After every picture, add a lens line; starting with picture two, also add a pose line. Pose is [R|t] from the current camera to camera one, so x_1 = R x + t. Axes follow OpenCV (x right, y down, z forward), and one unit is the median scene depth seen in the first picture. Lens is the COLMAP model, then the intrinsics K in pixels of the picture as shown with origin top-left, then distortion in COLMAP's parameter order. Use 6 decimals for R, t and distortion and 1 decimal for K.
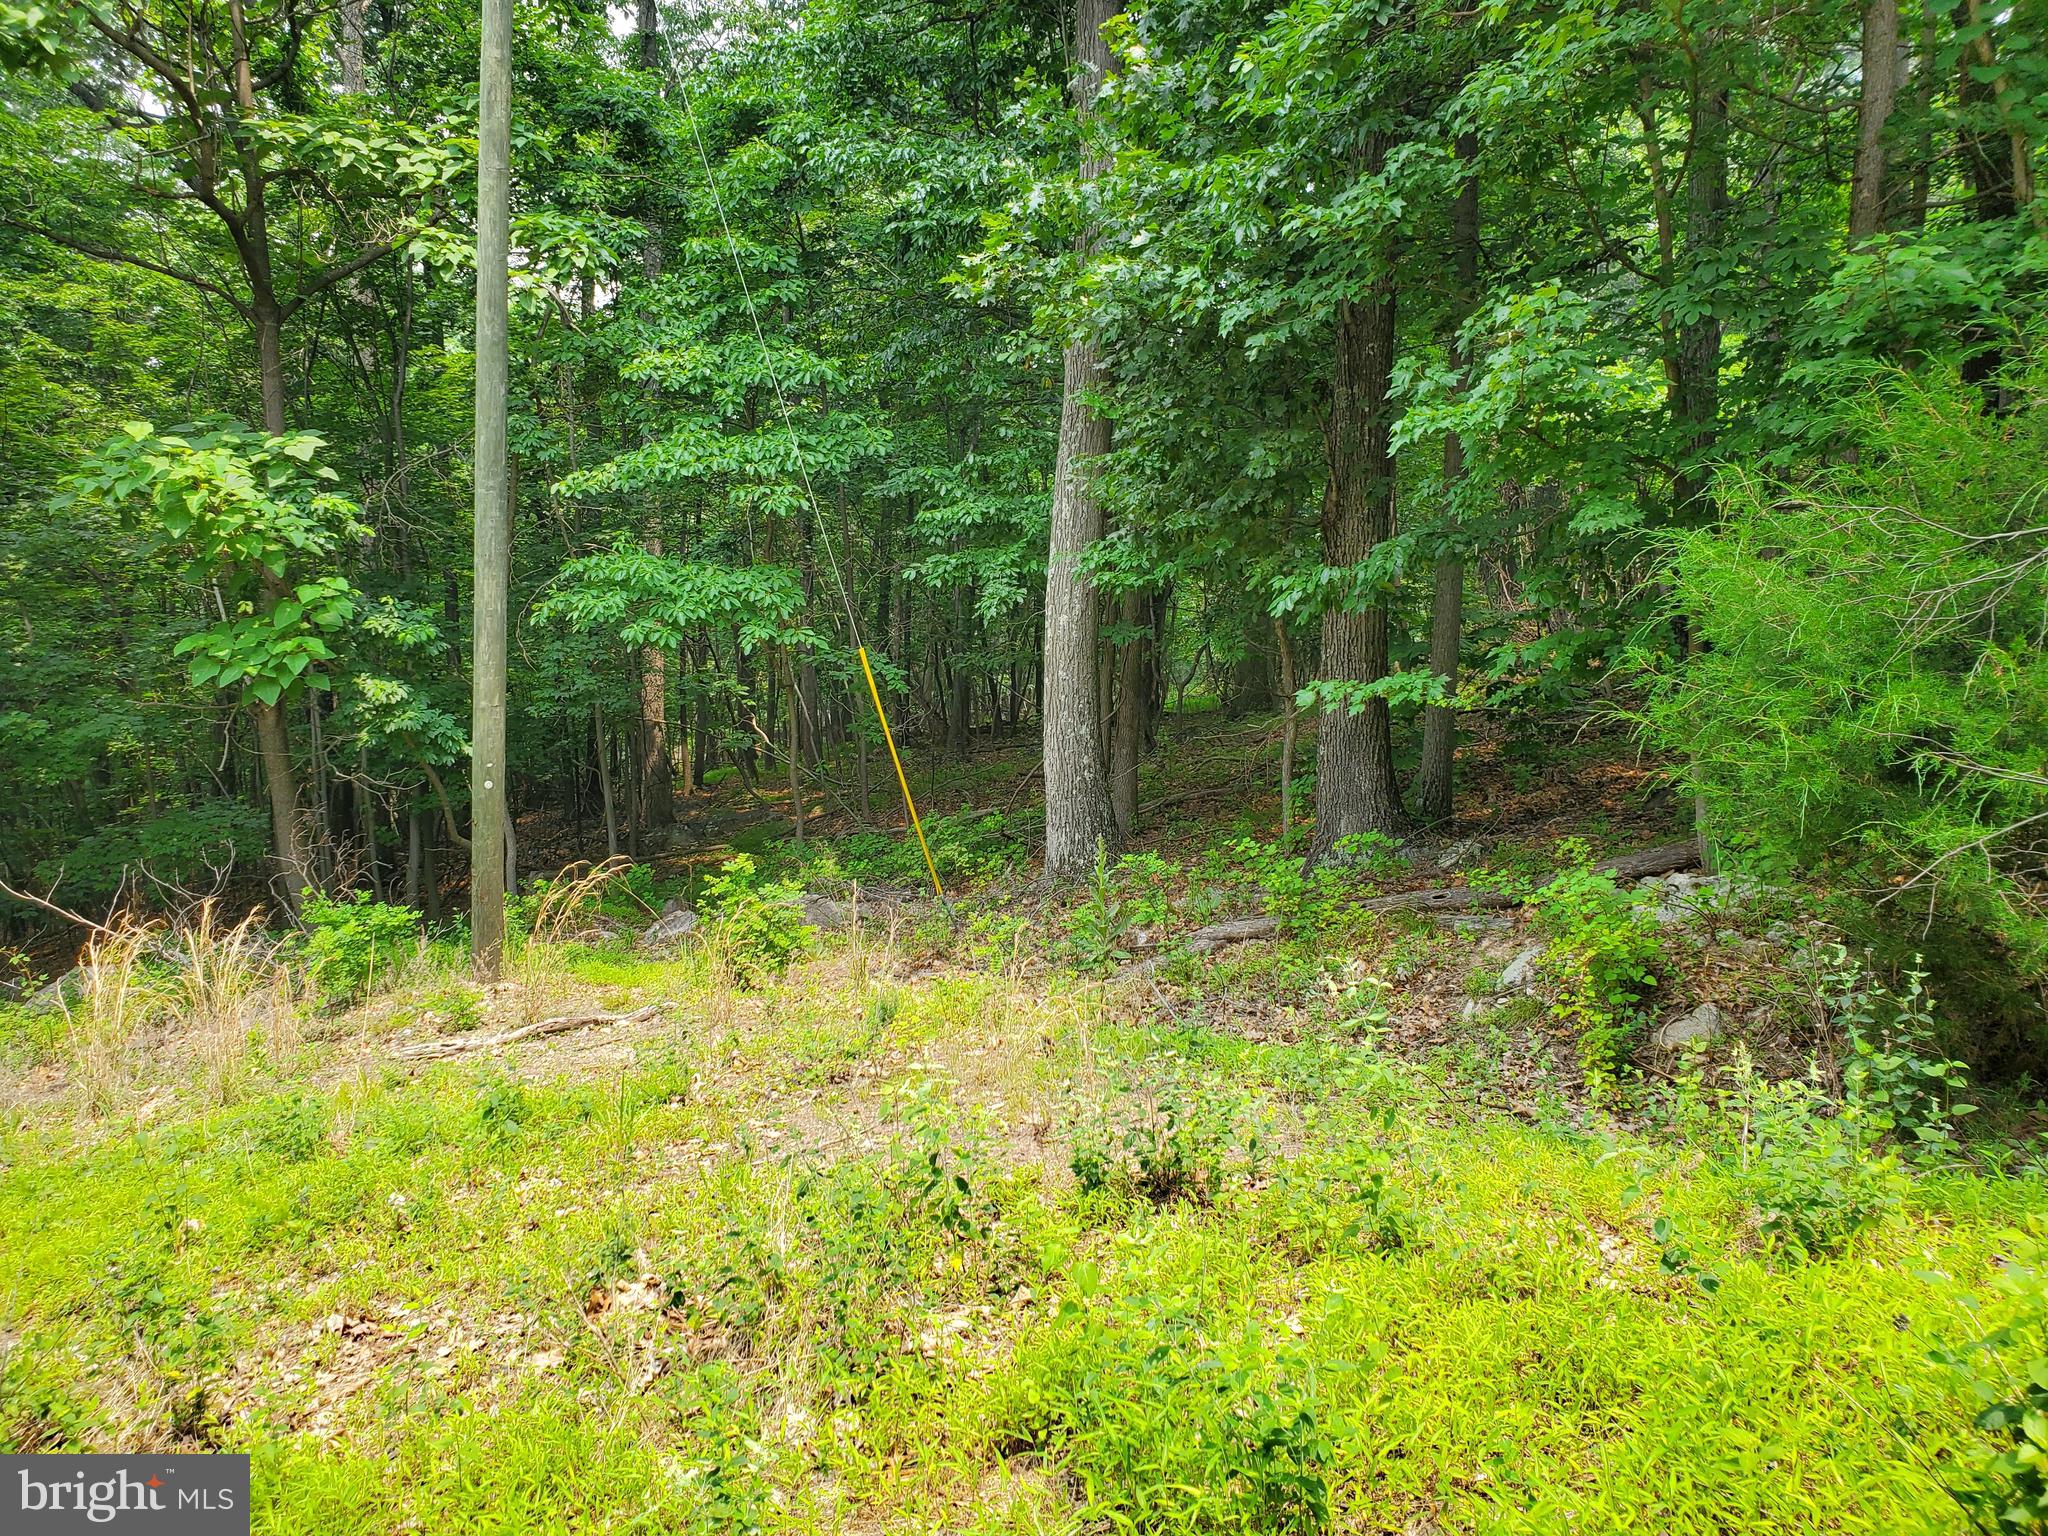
lens RADIAL K [[1622.6, 0, 1027.5], [0, 1622.6, 760.7], [0, 0, 1]] dist [-0.003546, 0.050974]
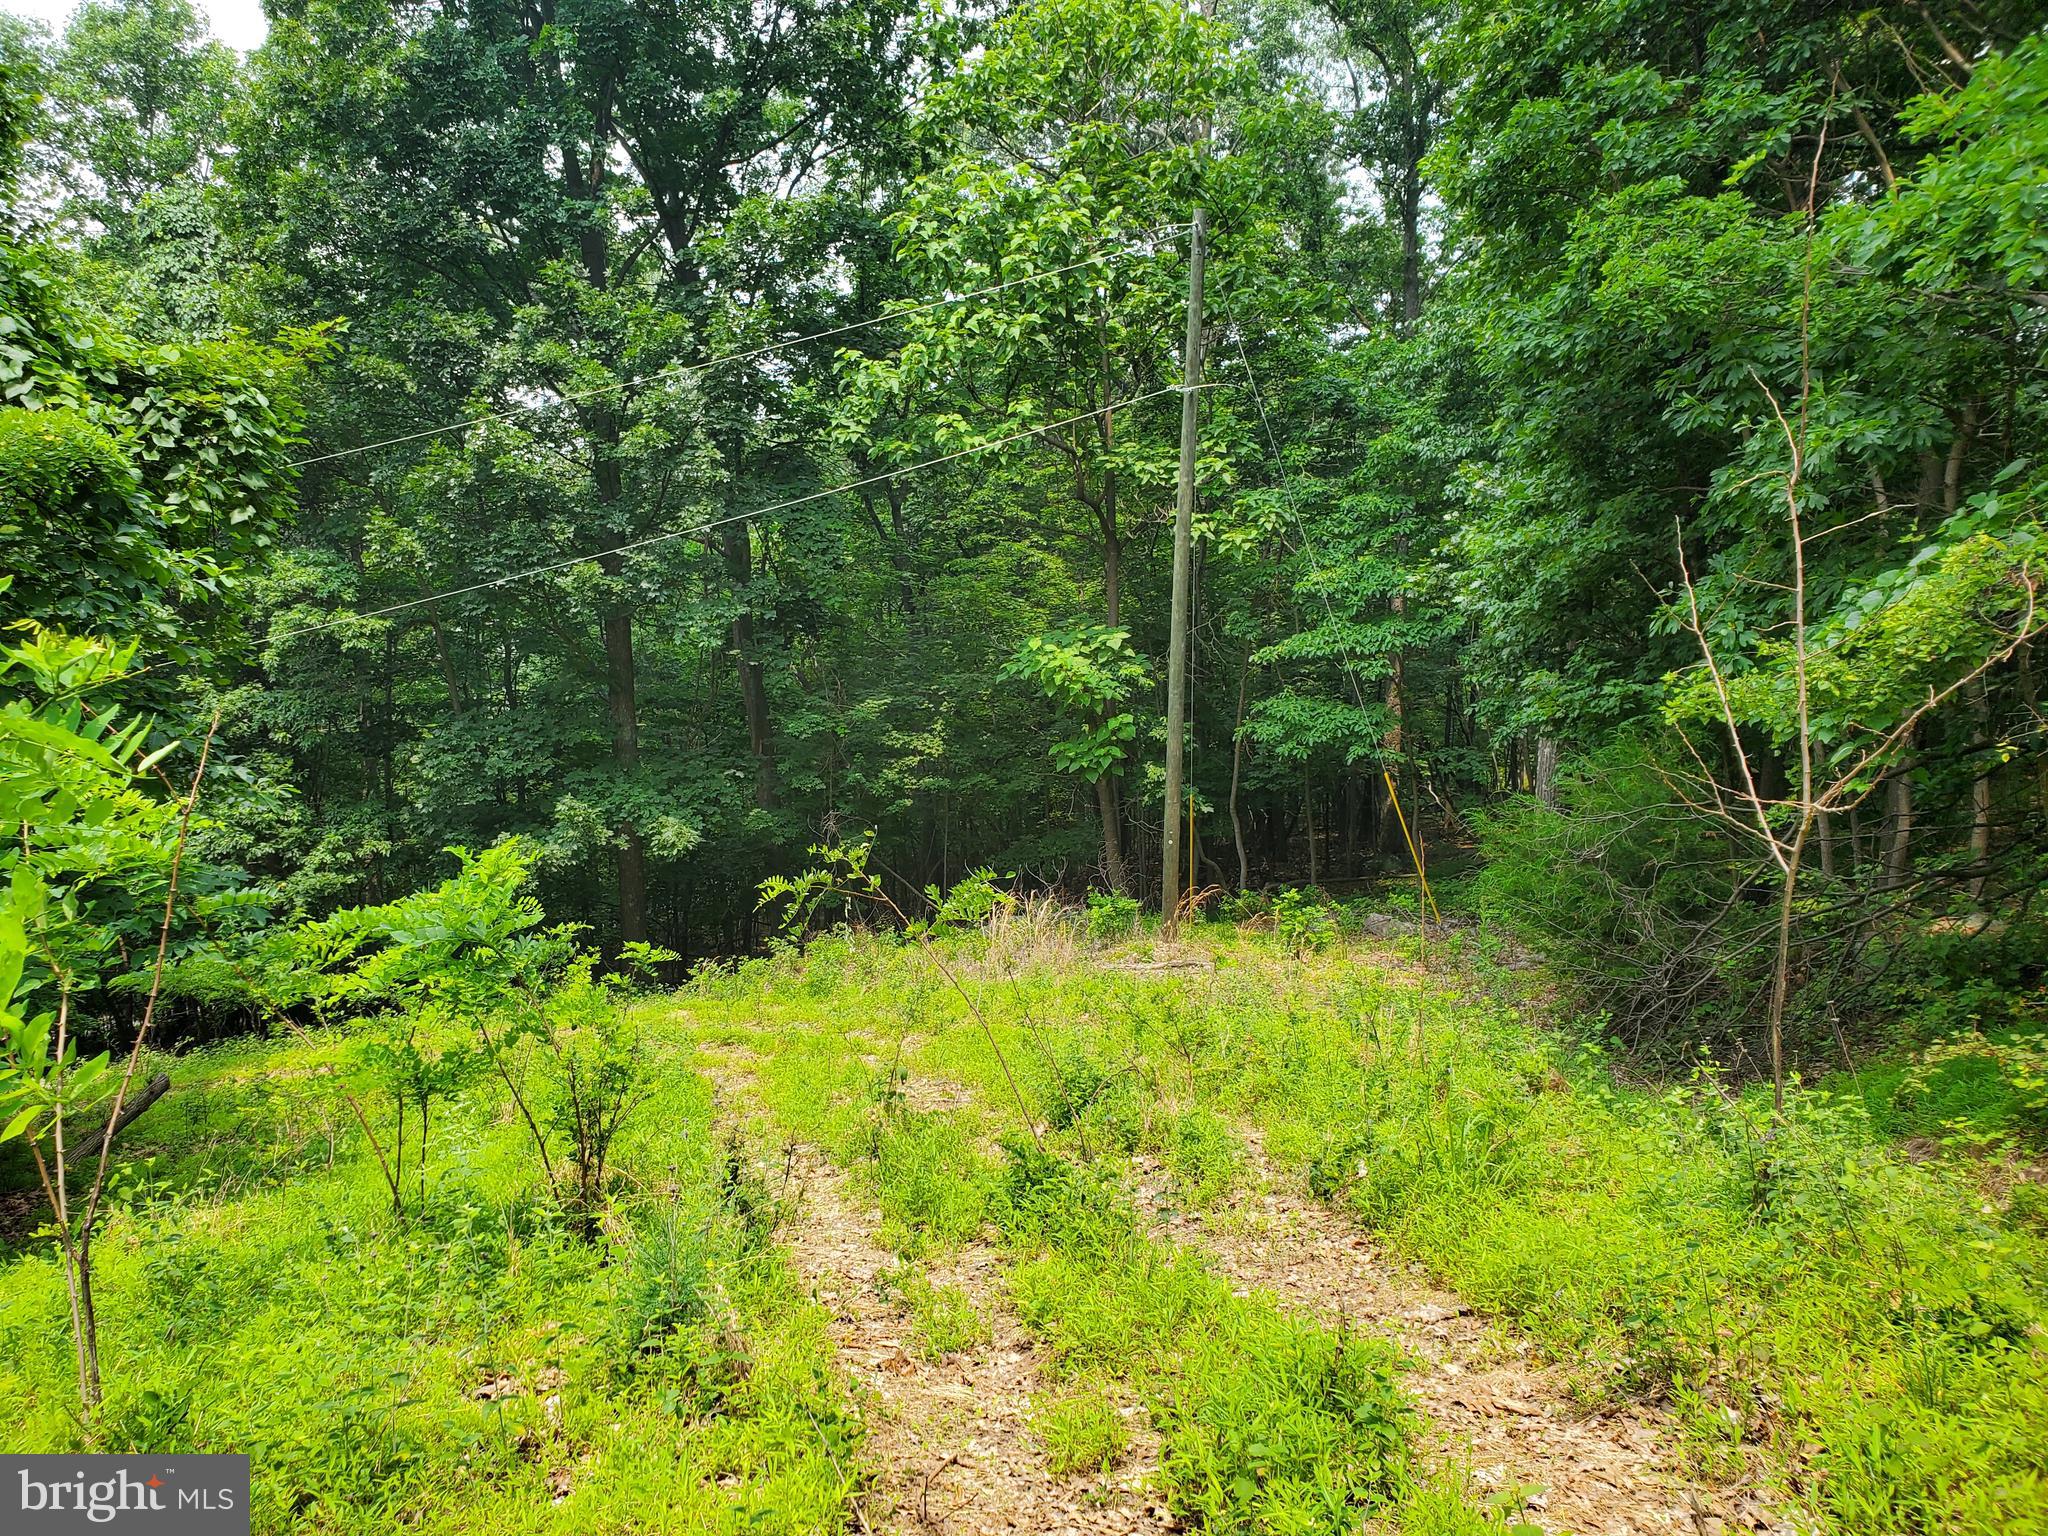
lens RADIAL K [[1568.7, 0, 1024.0], [0, 1568.7, 768.0], [0, 0, 1]] dist [0.004706, 0.016238]
pose [[0.851877, 0.044646, -0.521836, 0.388338], [-0.041643, 0.998979, 0.017488, -0.078538], [0.522084, 0.006833, 0.852867, -0.546691]]
